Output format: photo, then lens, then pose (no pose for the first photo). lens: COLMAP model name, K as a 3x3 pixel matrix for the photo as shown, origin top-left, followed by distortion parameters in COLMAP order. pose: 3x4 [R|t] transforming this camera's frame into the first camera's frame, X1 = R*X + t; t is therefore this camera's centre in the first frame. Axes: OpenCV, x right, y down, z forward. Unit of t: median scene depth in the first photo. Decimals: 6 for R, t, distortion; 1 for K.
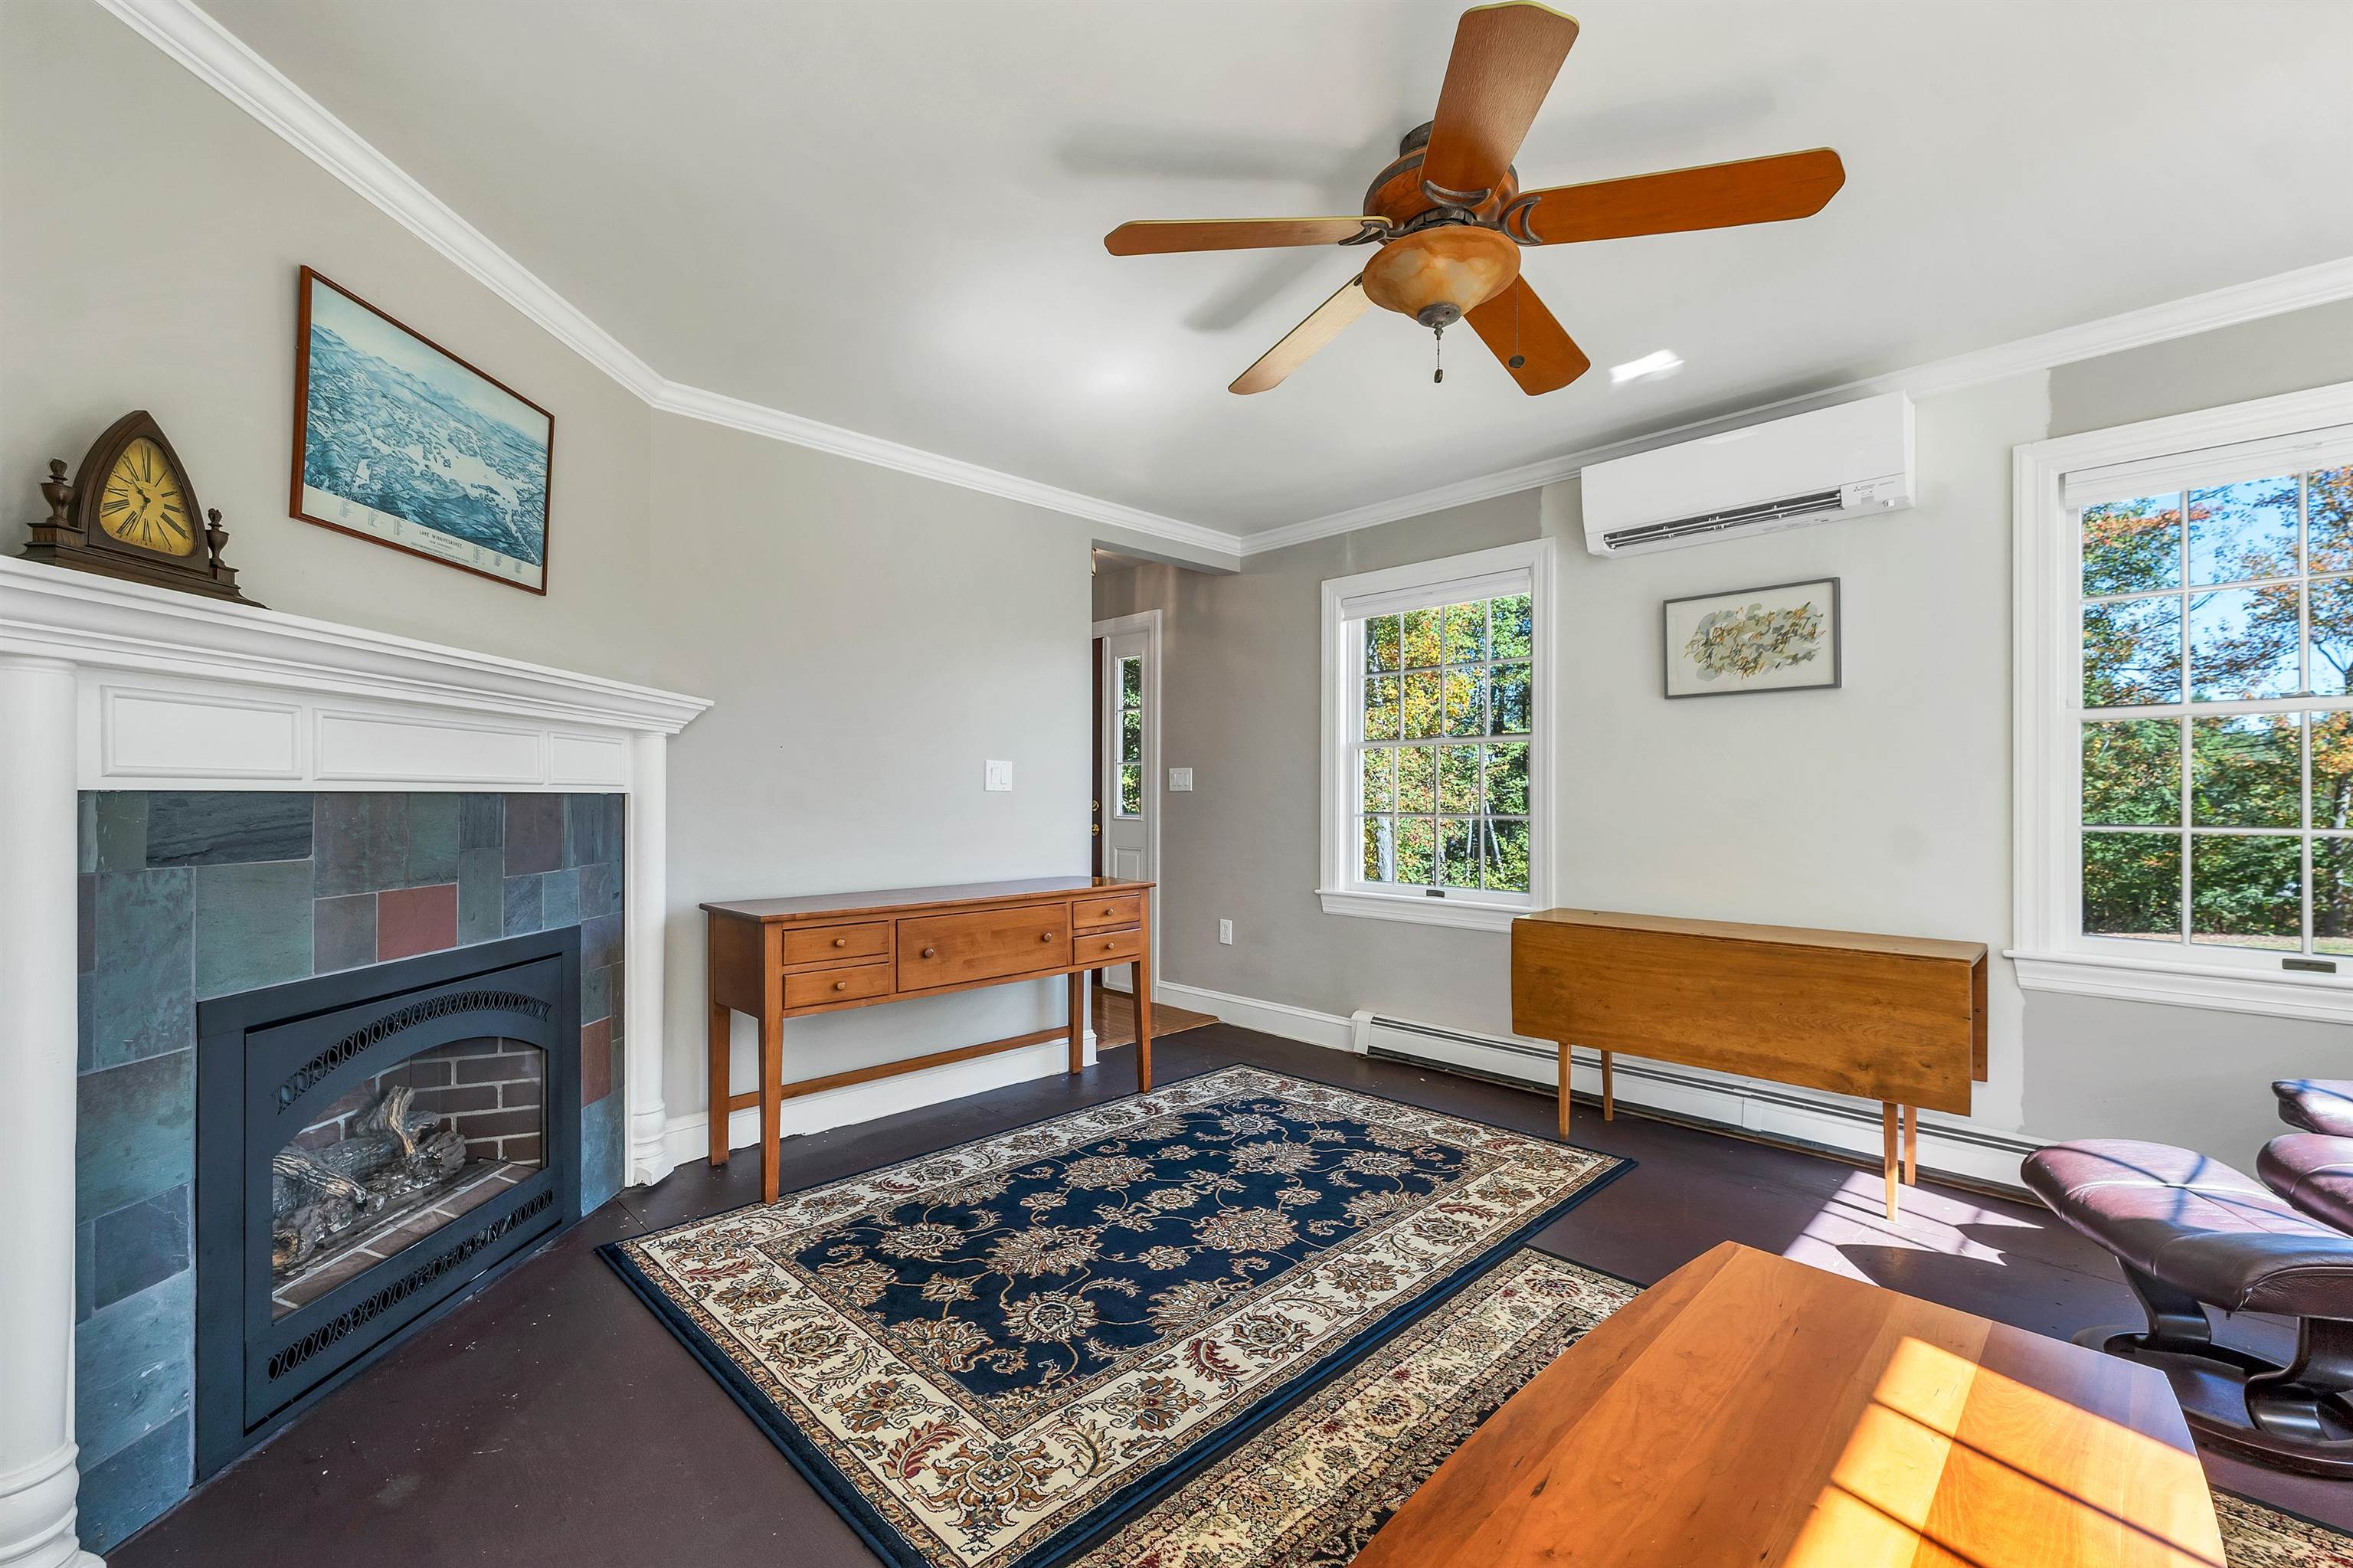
lens RADIAL K [[983.6, 0, 1176.5], [0, 983.6, 784.0], [0, 0, 1]] dist [0.001726, 0.000270]
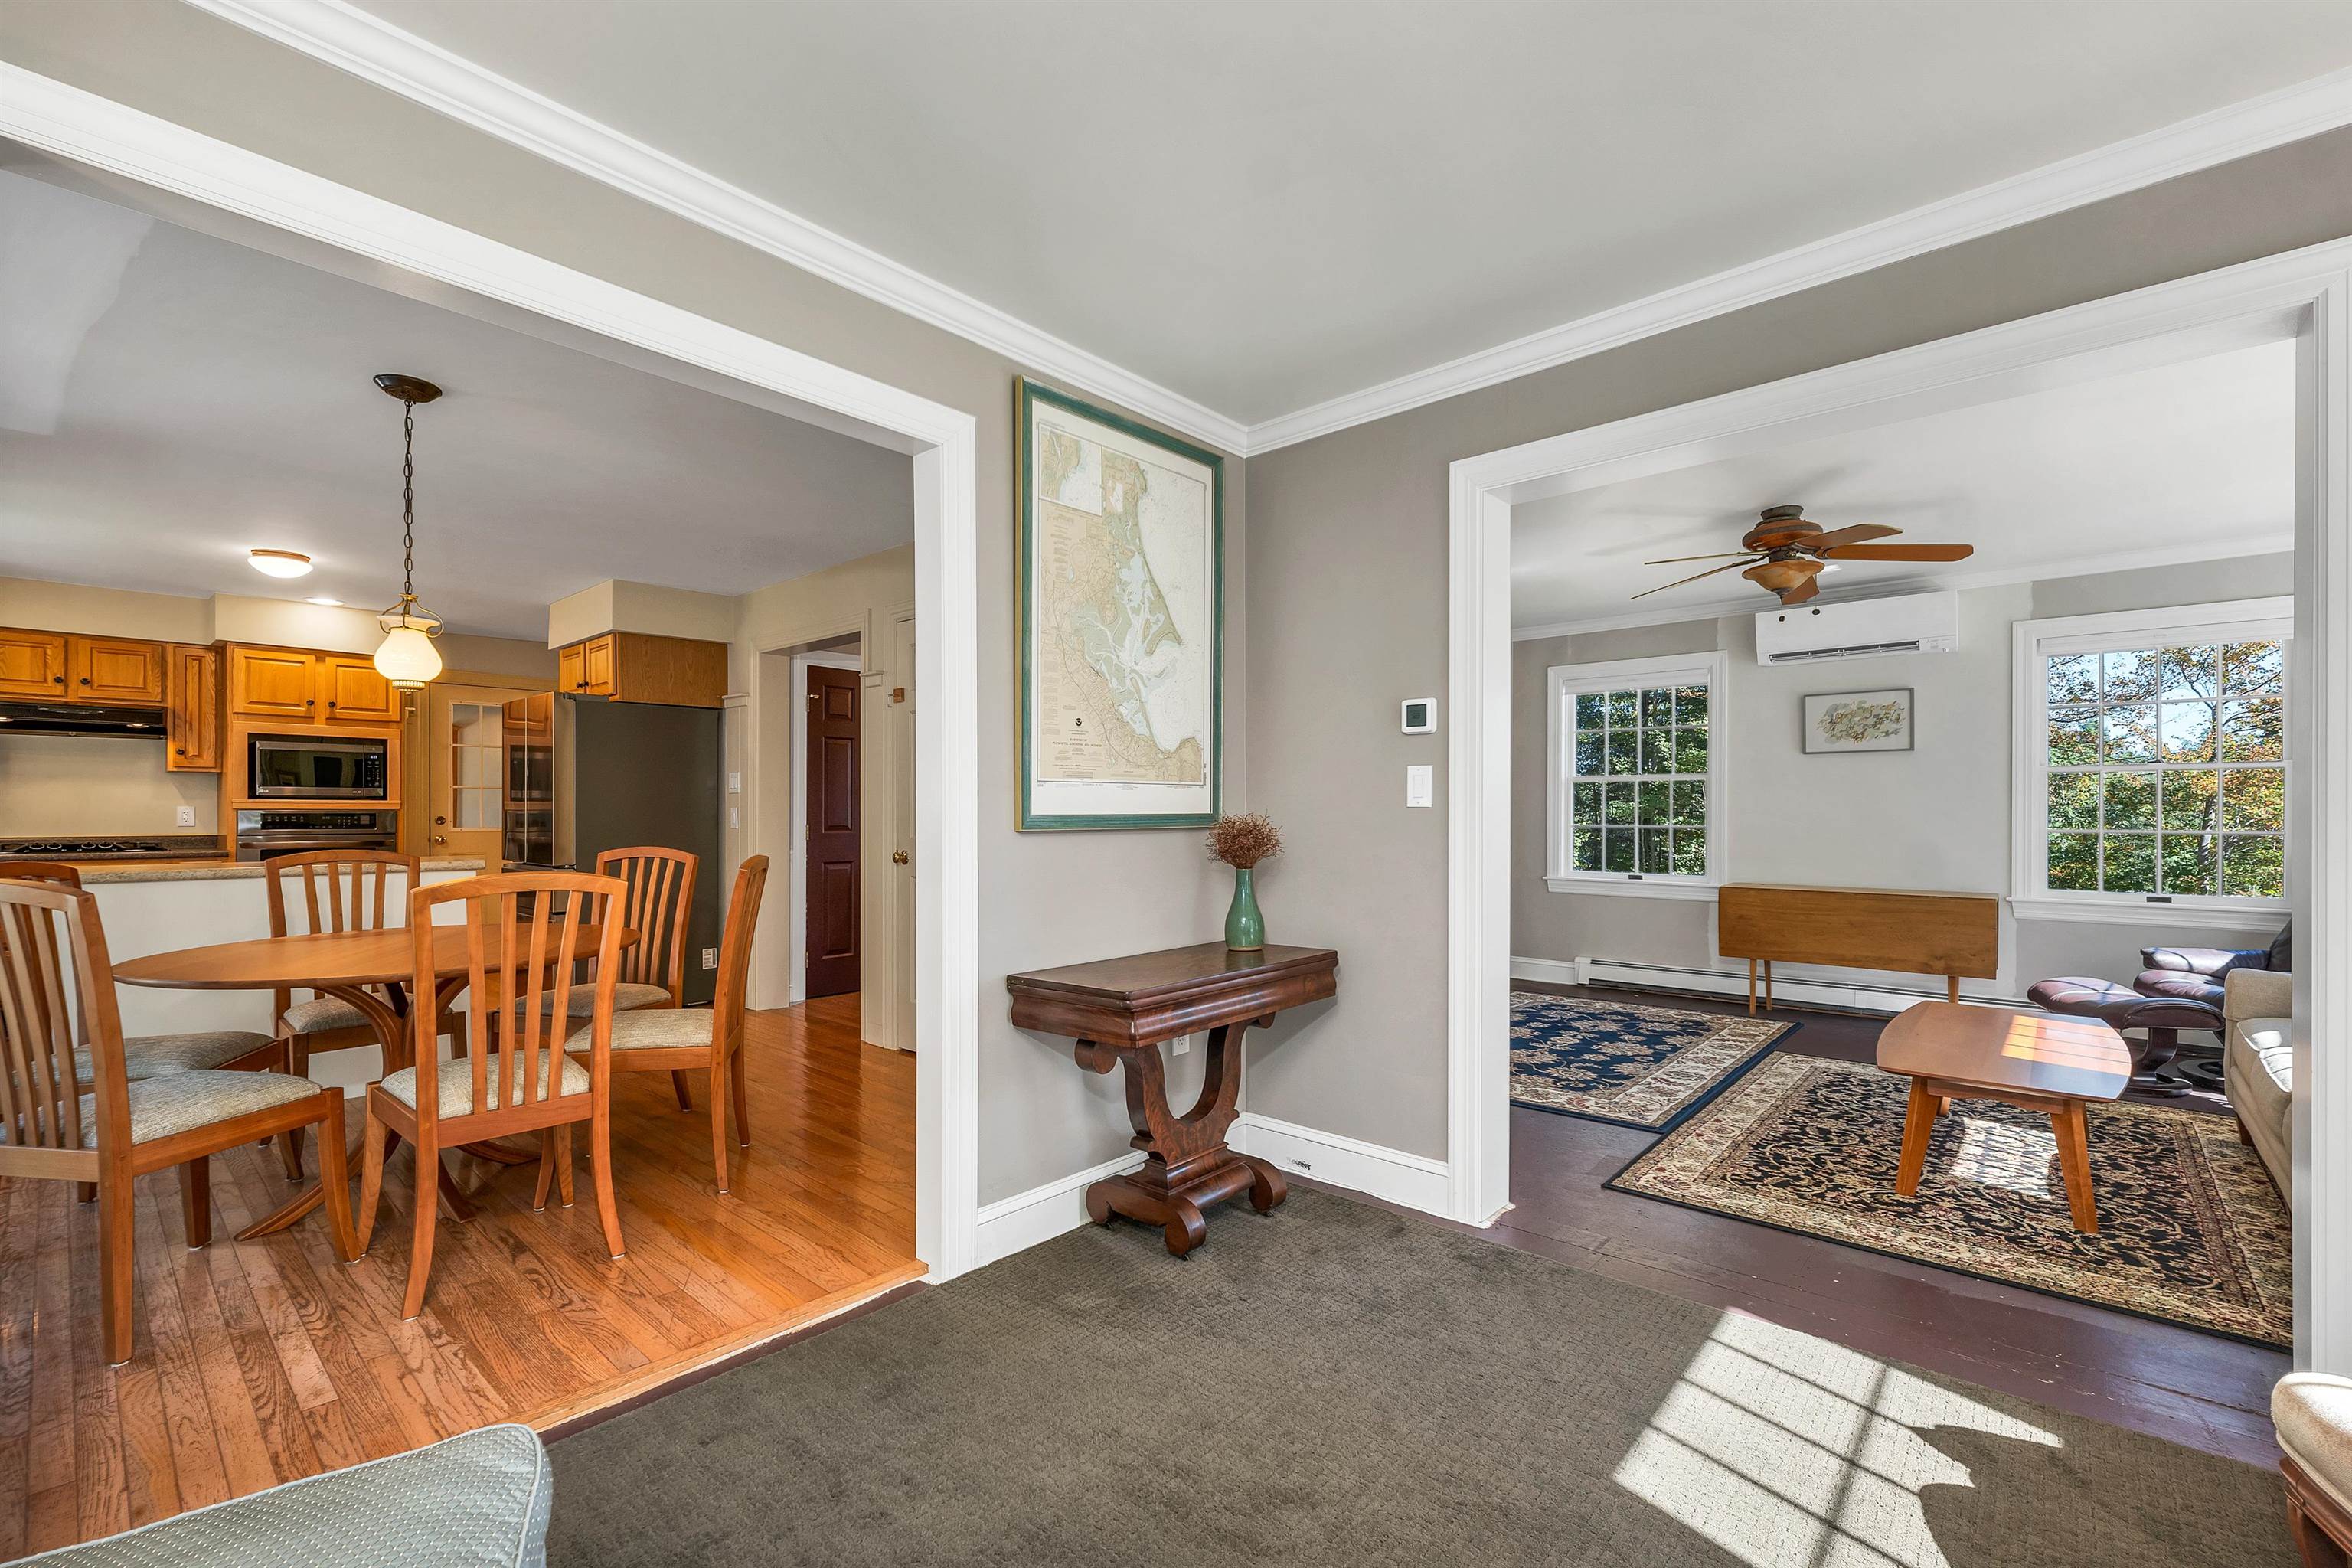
lens RADIAL K [[1005.2, 0, 1182.1], [0, 1005.2, 806.4], [0, 0, 1]] dist [-0.000055, 0.000037]
pose [[0.997693, 0.001133, 0.067872, -0.798022], [-0.001484, 0.999986, 0.005122, -0.007969], [-0.067865, -0.005211, 0.997681, -0.741476]]
